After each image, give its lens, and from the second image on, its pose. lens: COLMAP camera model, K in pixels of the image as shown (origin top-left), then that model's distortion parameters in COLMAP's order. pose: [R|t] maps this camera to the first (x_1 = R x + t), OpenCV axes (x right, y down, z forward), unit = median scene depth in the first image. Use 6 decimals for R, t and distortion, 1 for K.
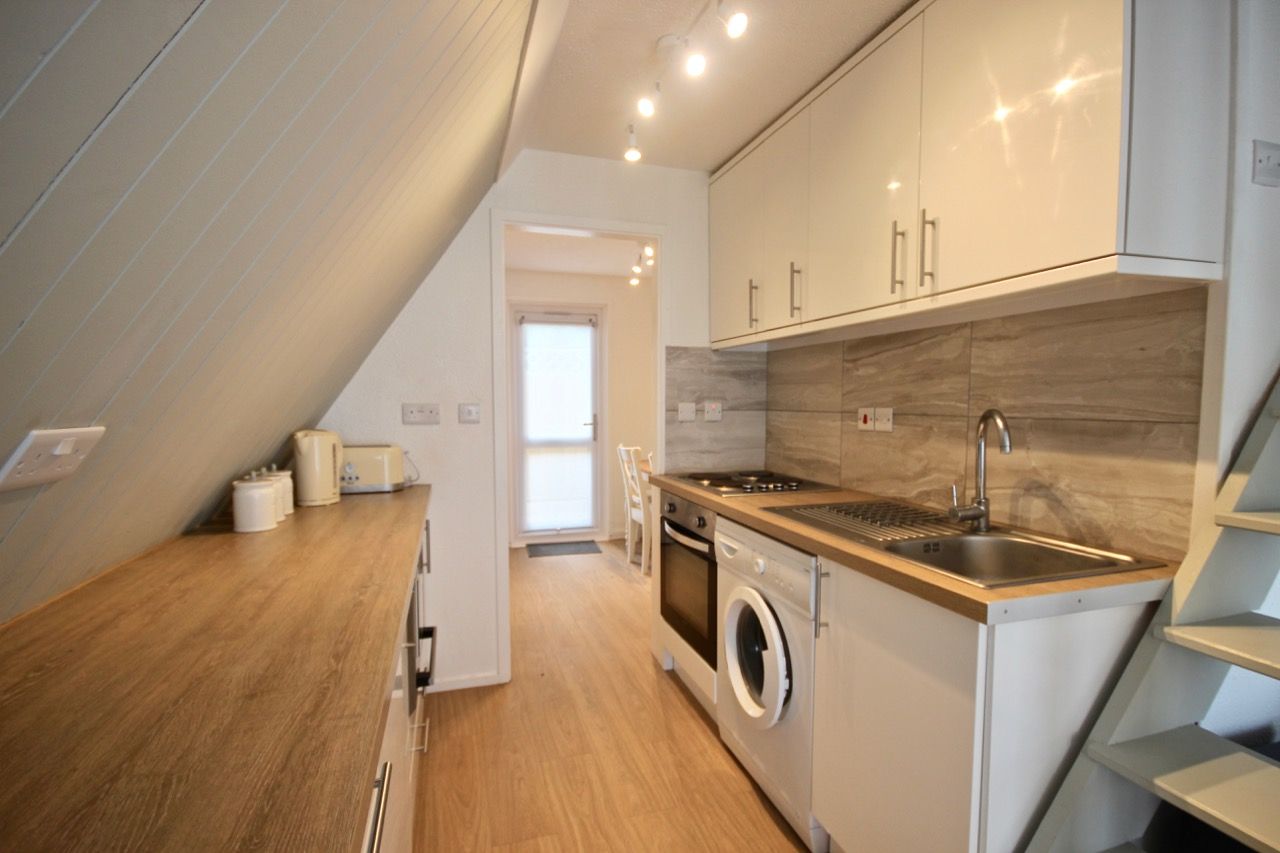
lens RADIAL K [[585.9, 0, 630.9], [0, 585.9, 432.6], [0, 0, 1]] dist [-0.003070, 0.000005]
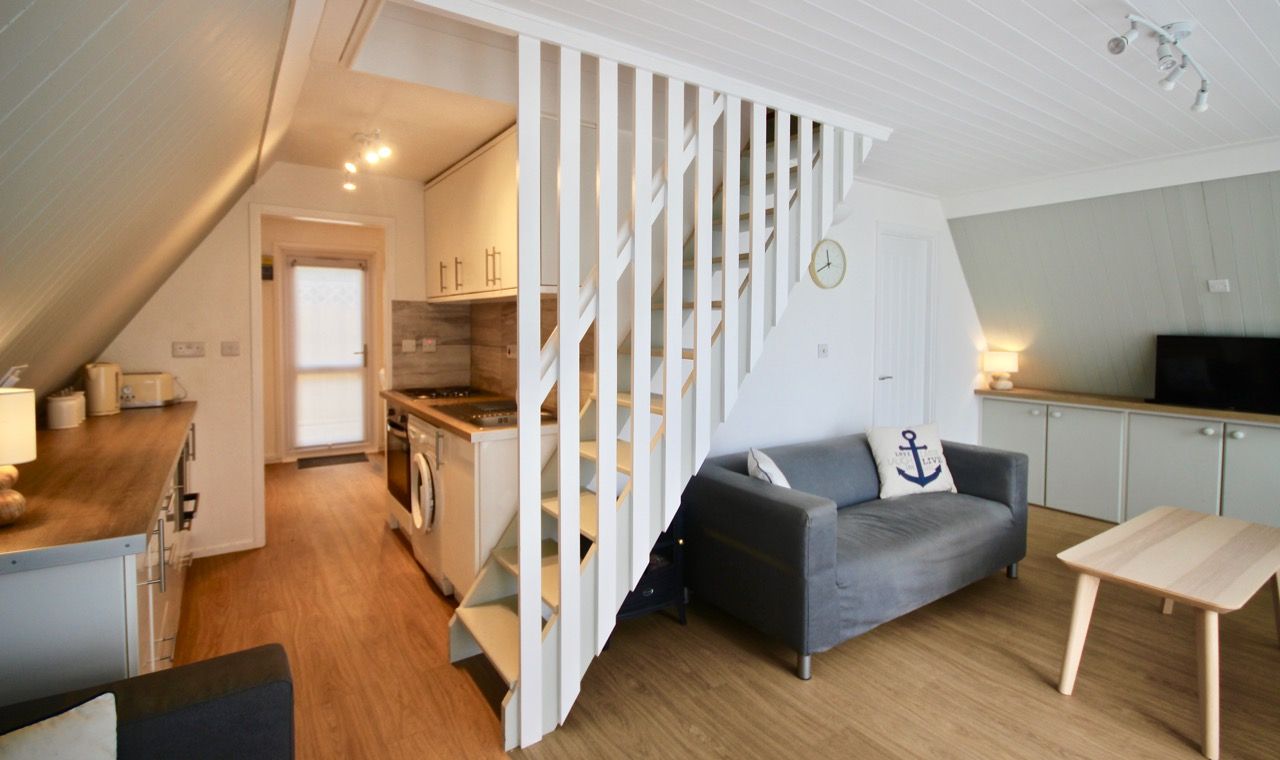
lens RADIAL K [[594.4, 0, 646.2], [0, 594.4, 339.4], [0, 0, 1]] dist [0.005250, -0.006321]
pose [[0.951871, -0.000993, 0.306497, 0.258483], [0.009773, 0.999585, -0.027112, -0.008130], [-0.306343, 0.028803, 0.951485, -0.722007]]
